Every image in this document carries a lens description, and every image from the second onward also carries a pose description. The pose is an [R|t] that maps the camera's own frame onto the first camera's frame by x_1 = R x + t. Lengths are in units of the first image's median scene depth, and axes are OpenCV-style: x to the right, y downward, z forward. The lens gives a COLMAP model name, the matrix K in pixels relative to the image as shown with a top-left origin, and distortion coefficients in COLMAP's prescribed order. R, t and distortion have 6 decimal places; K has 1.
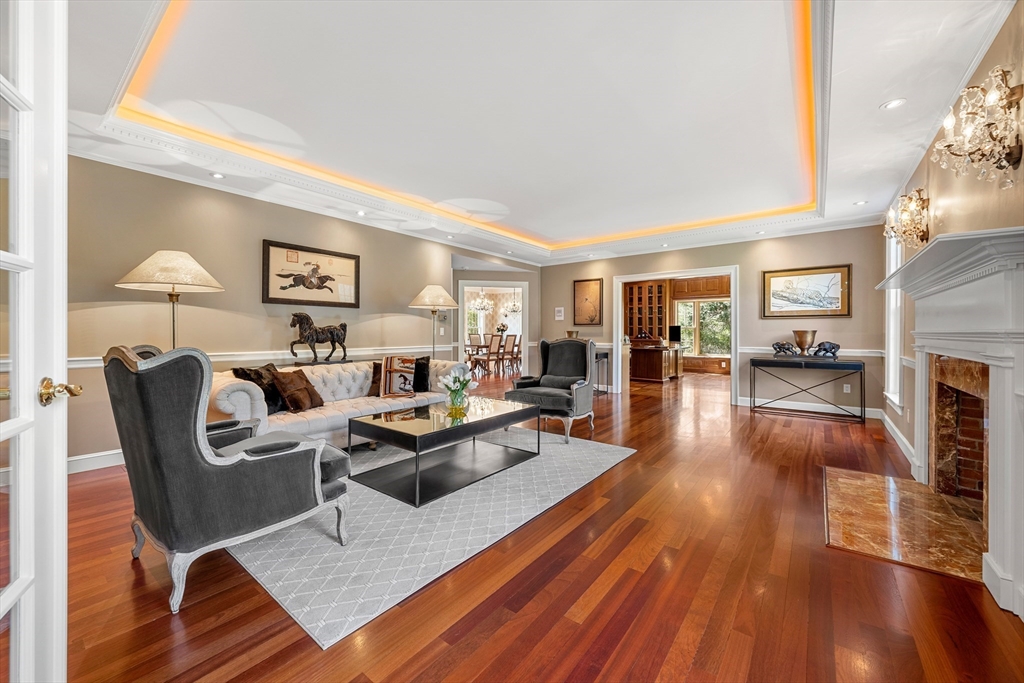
lens RADIAL K [[398.2, 0, 509.6], [0, 398.2, 336.1], [0, 0, 1]] dist [-0.000353, -0.000004]
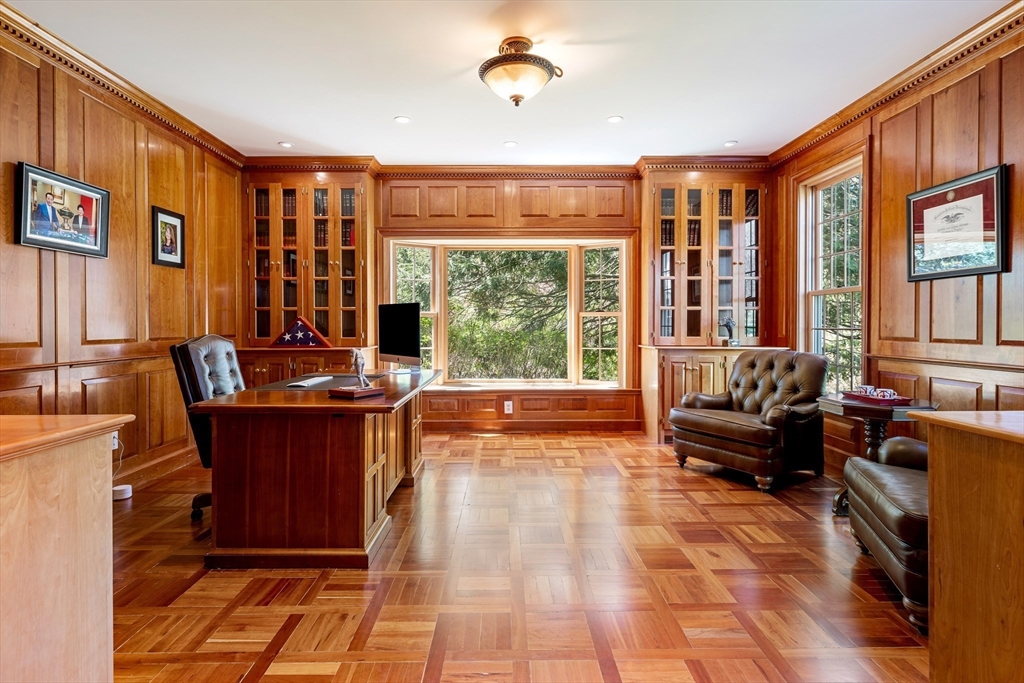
lens RADIAL K [[525.4, 0, 512.1], [0, 525.4, 333.5], [0, 0, 1]] dist [-0.002545, -0.000097]
pose [[0.788072, -0.011072, 0.615484, 0.207304], [0.010233, 0.999936, 0.004886, -0.003762], [-0.615498, 0.002448, 0.788134, 0.551649]]
